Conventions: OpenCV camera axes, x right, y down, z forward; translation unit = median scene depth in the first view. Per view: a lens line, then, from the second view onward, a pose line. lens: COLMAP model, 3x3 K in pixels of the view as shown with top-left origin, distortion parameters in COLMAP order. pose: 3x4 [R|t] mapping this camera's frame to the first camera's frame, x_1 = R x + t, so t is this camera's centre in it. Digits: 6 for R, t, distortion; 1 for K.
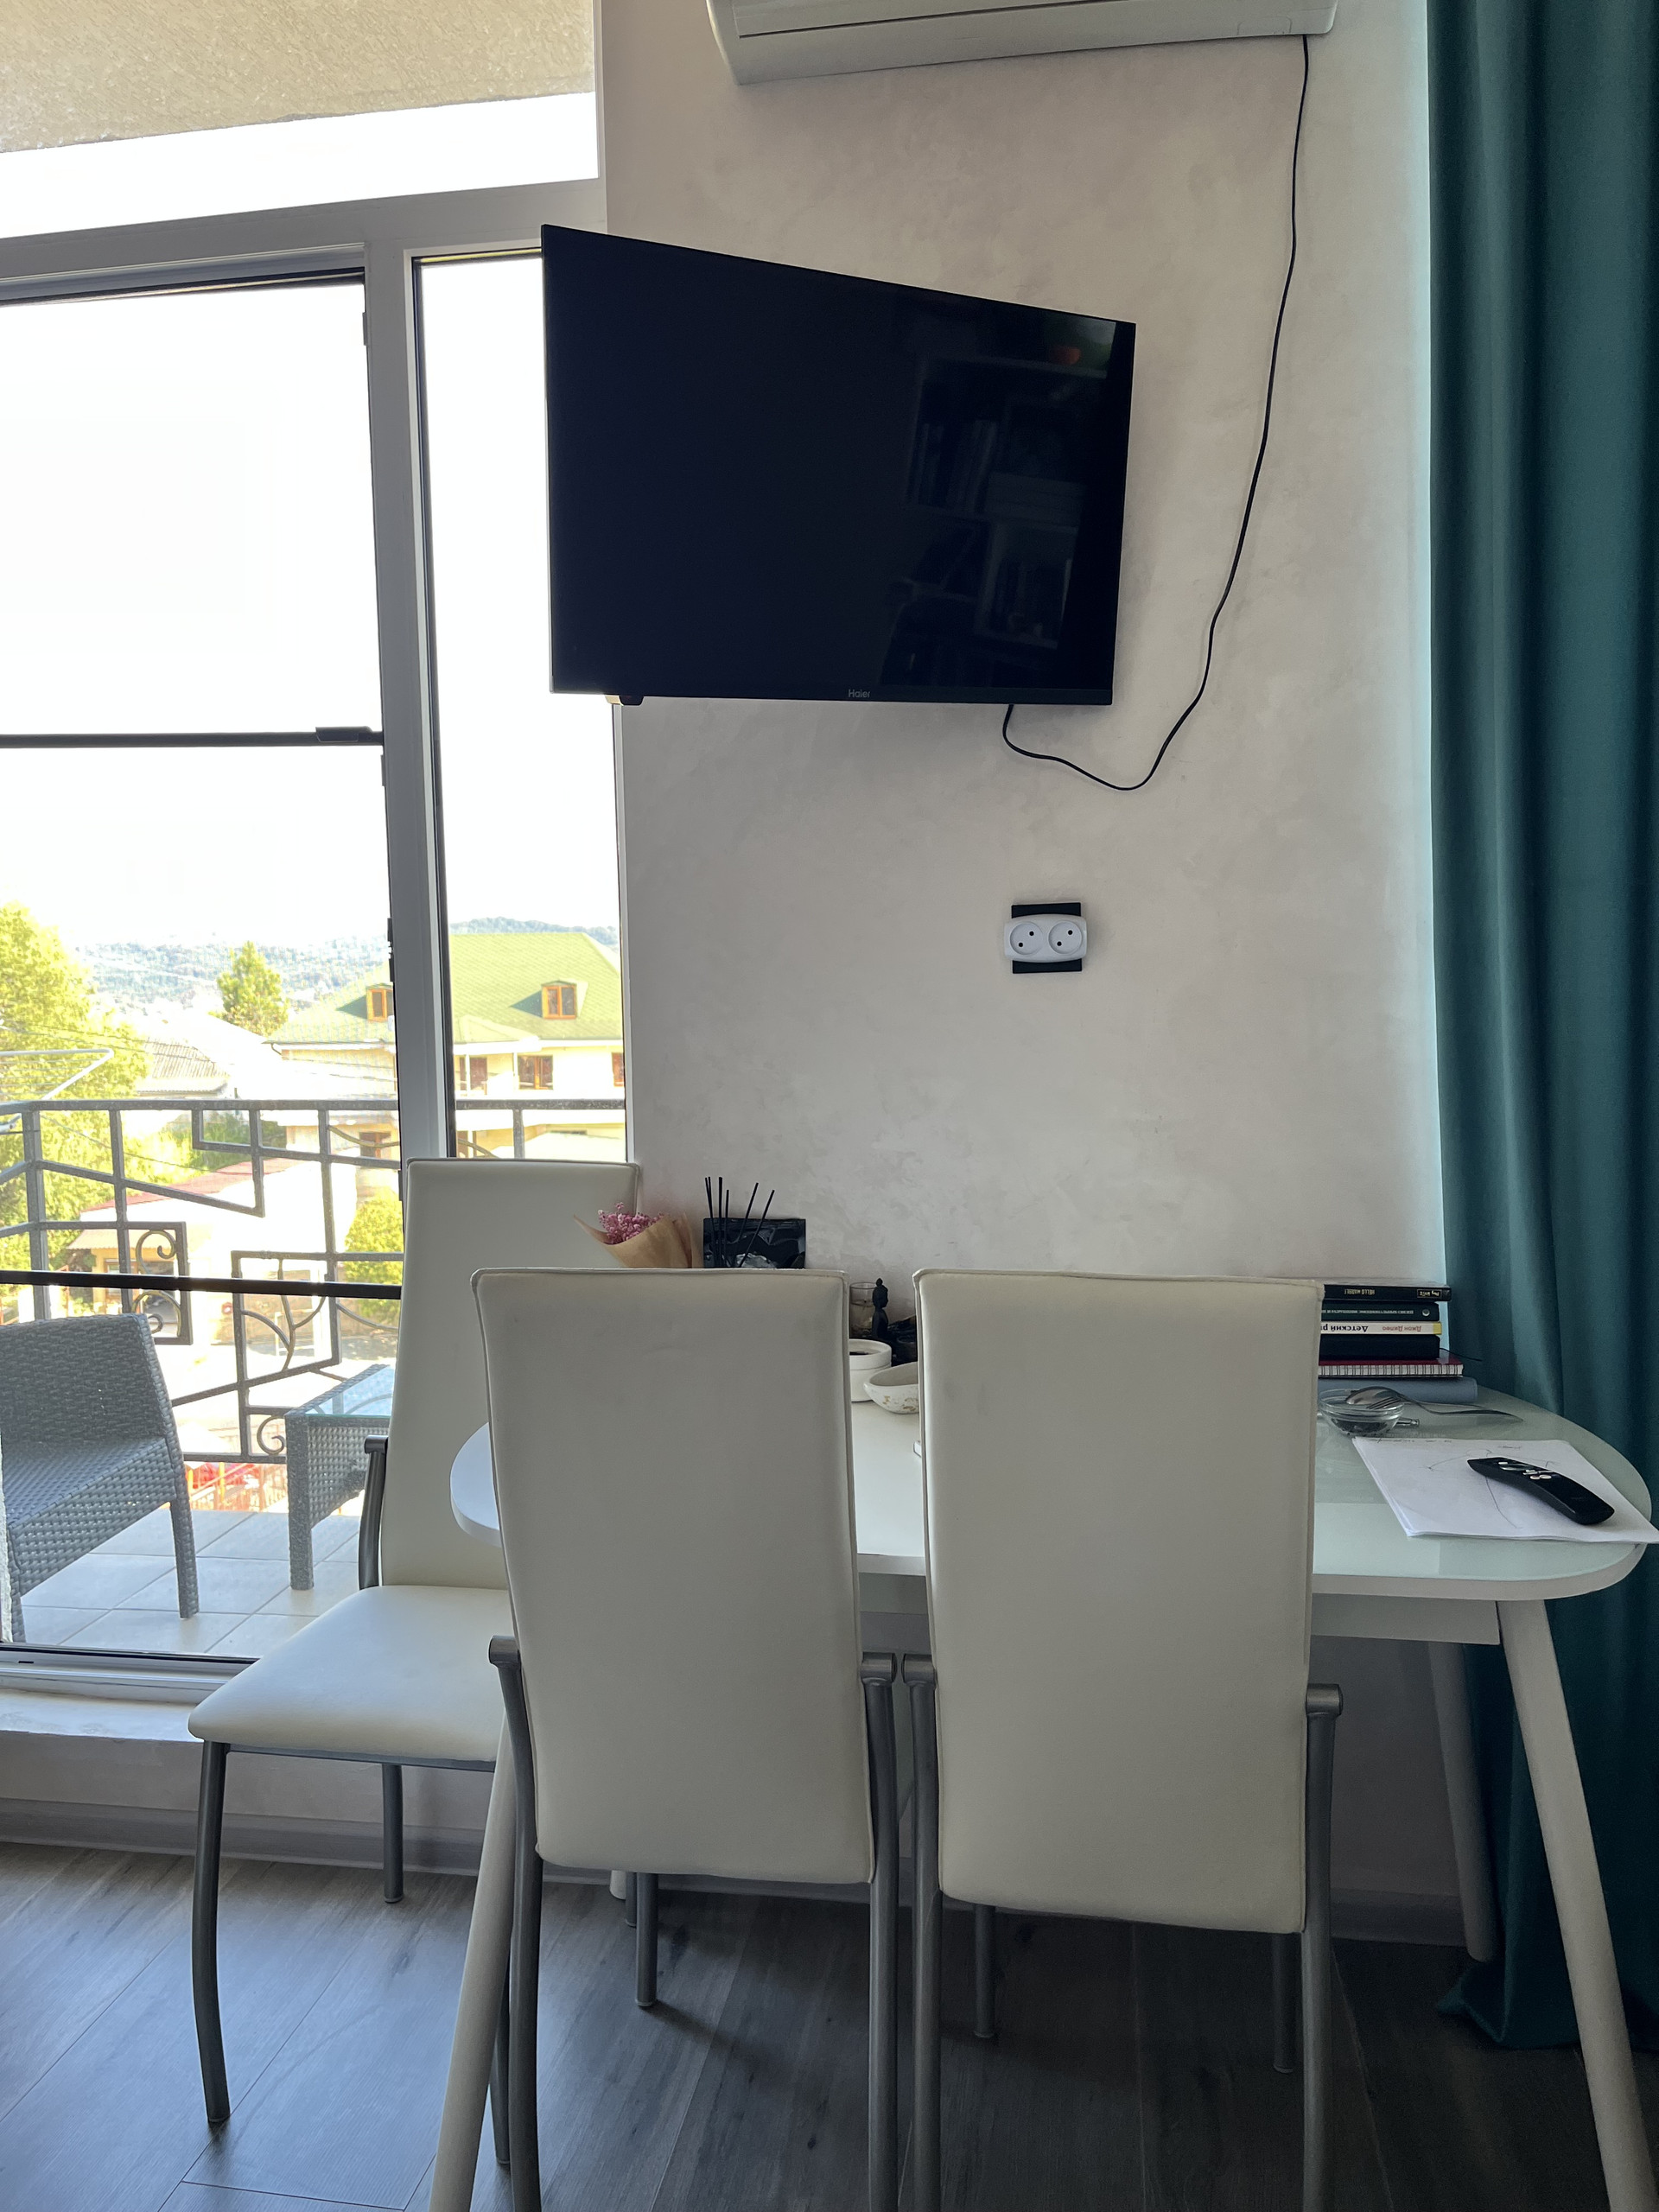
lens RADIAL K [[1683.8, 0, 817.3], [0, 1683.8, 1102.0], [0, 0, 1]] dist [0.076505, -0.103288]
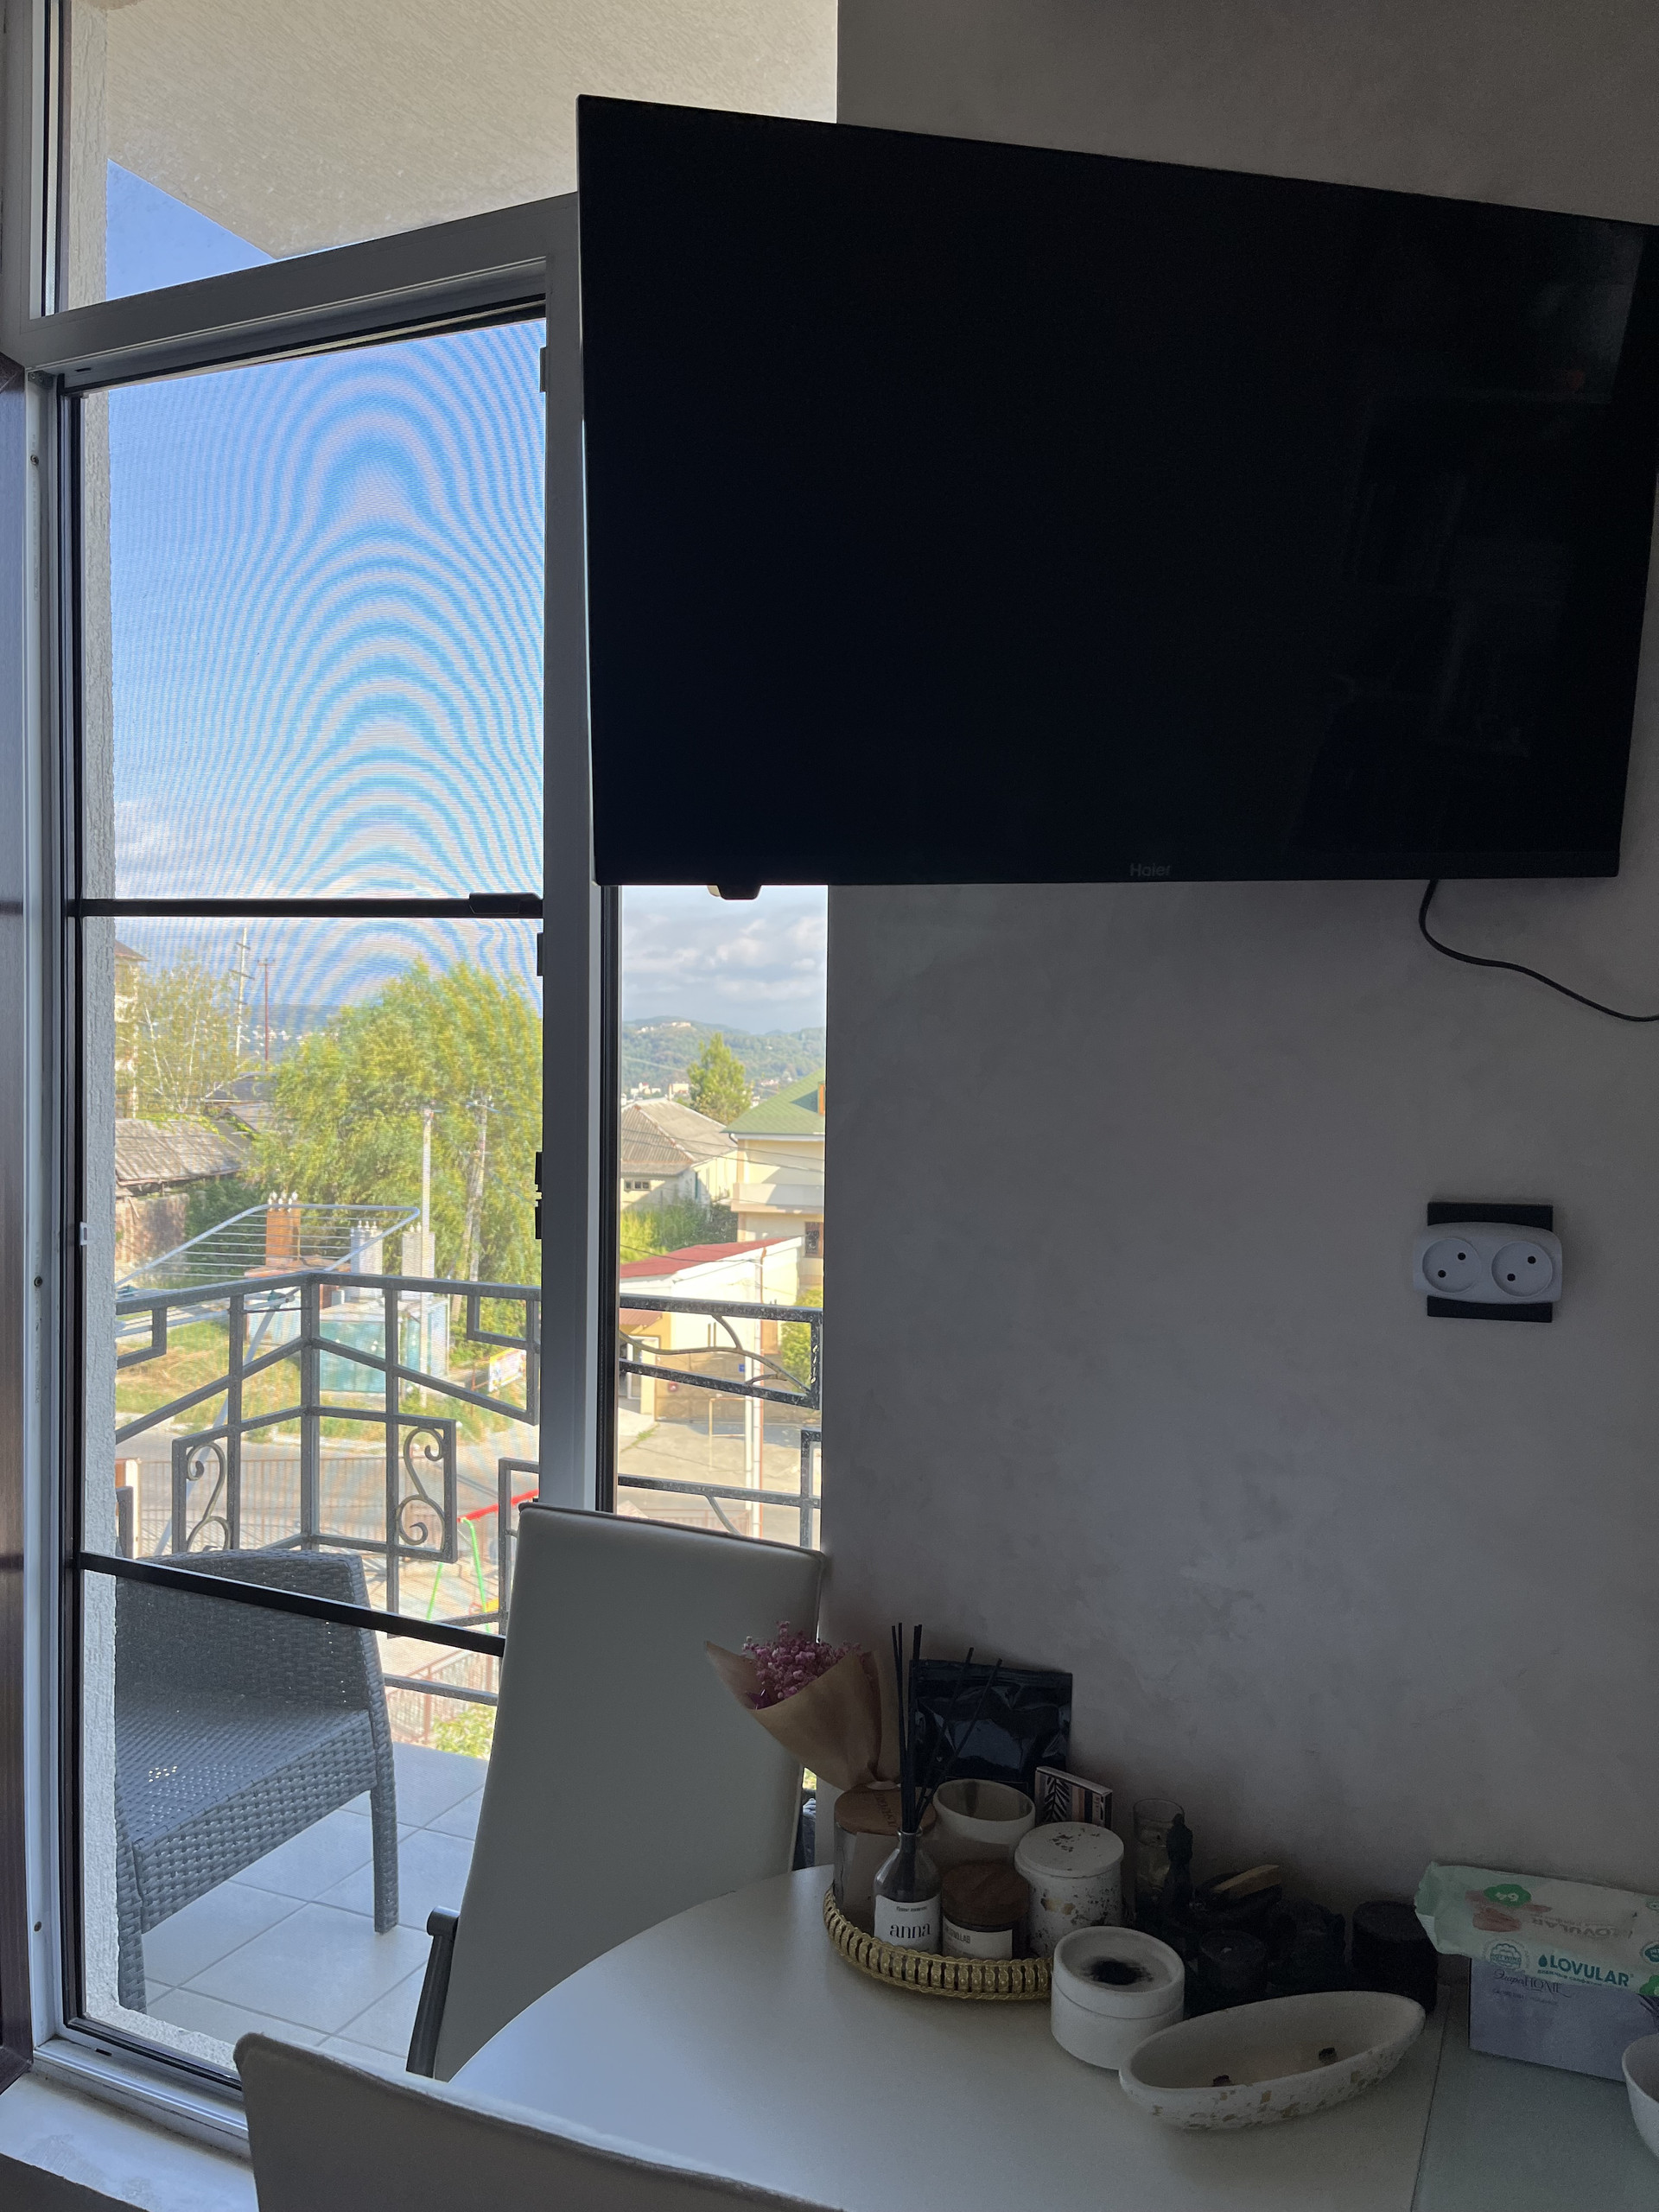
lens RADIAL K [[1683.8, 0, 838.9], [0, 1683.8, 1101.2], [0, 0, 1]] dist [0.076505, -0.103288]
pose [[0.968071, 0.035051, -0.248213, 0.055381], [-0.049623, 0.997377, -0.052697, -0.100527], [0.245715, 0.063332, 0.967271, 0.328933]]
